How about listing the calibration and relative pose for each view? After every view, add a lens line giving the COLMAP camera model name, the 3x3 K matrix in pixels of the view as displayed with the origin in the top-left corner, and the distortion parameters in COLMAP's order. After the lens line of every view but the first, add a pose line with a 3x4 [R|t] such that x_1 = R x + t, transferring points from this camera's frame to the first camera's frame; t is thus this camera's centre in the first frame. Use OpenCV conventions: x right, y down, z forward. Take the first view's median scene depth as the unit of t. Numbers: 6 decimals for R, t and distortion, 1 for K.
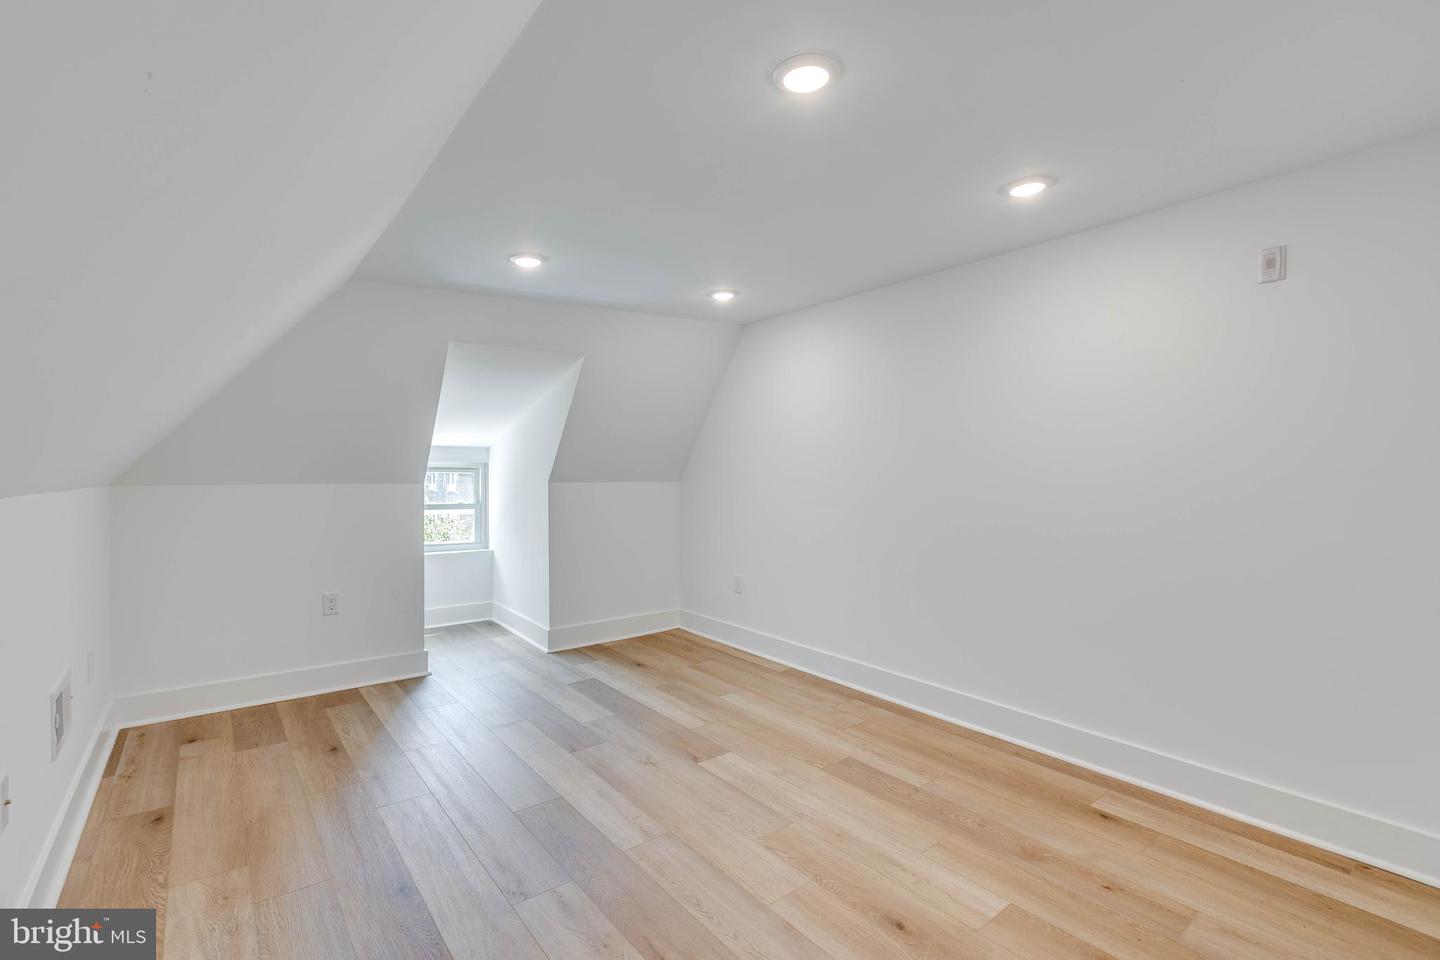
lens RADIAL K [[659.5, 0, 723.2], [0, 659.5, 481.4], [0, 0, 1]] dist [-0.000719, -0.000298]
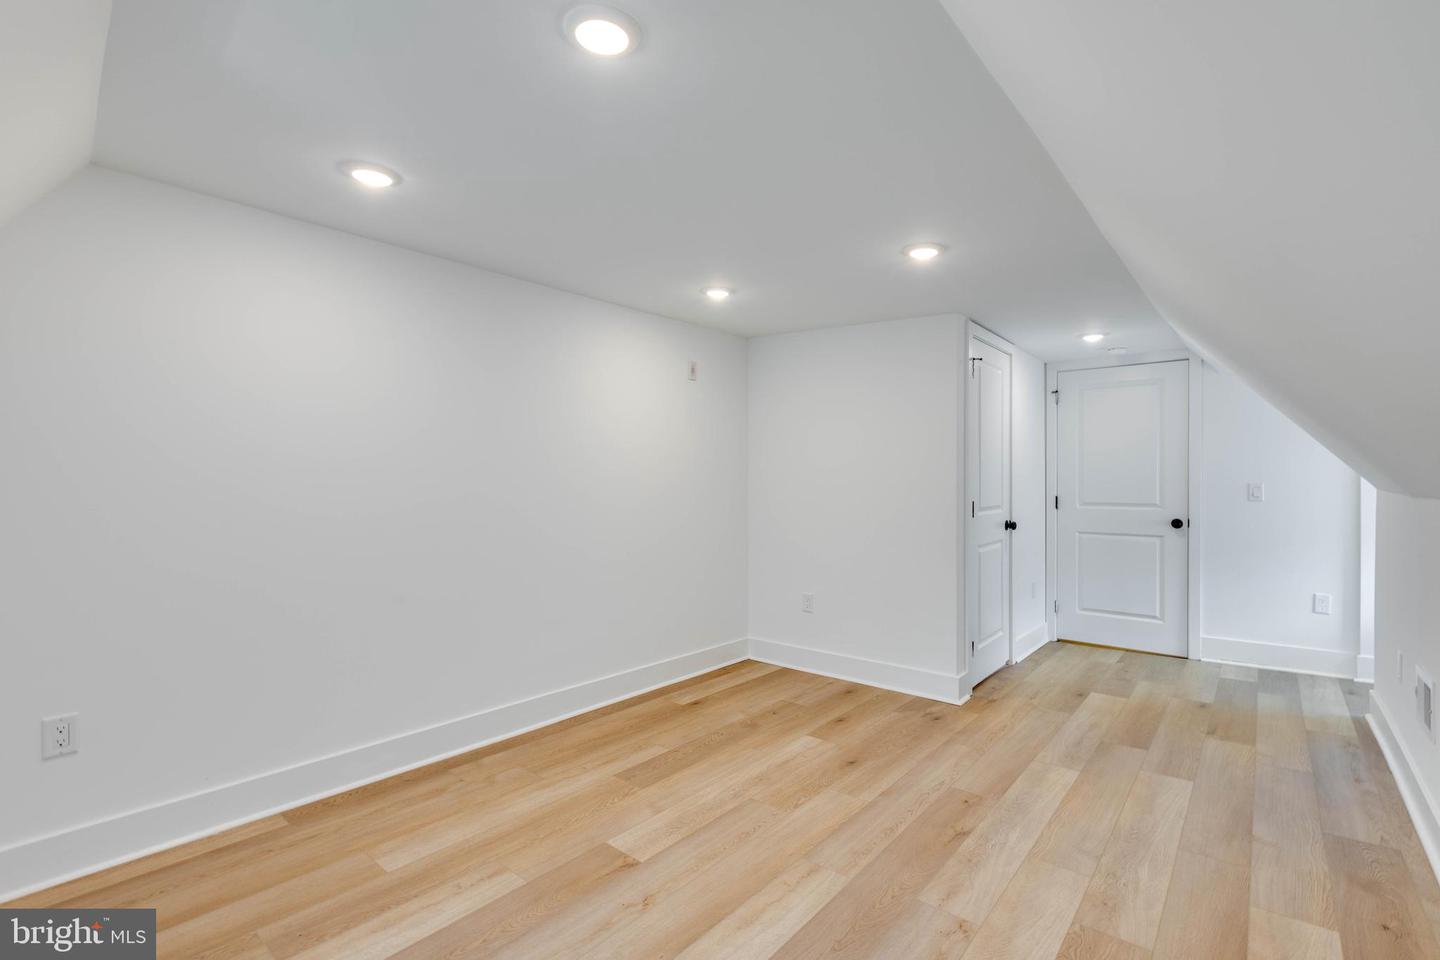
lens RADIAL K [[659.5, 0, 723.1], [0, 659.5, 478.9], [0, 0, 1]] dist [-0.000719, -0.000298]
pose [[-0.213108, 0.005937, 0.977011, -0.883009], [0.012971, 0.999911, -0.003247, -0.015156], [-0.976943, 0.011981, -0.213166, 1.160368]]
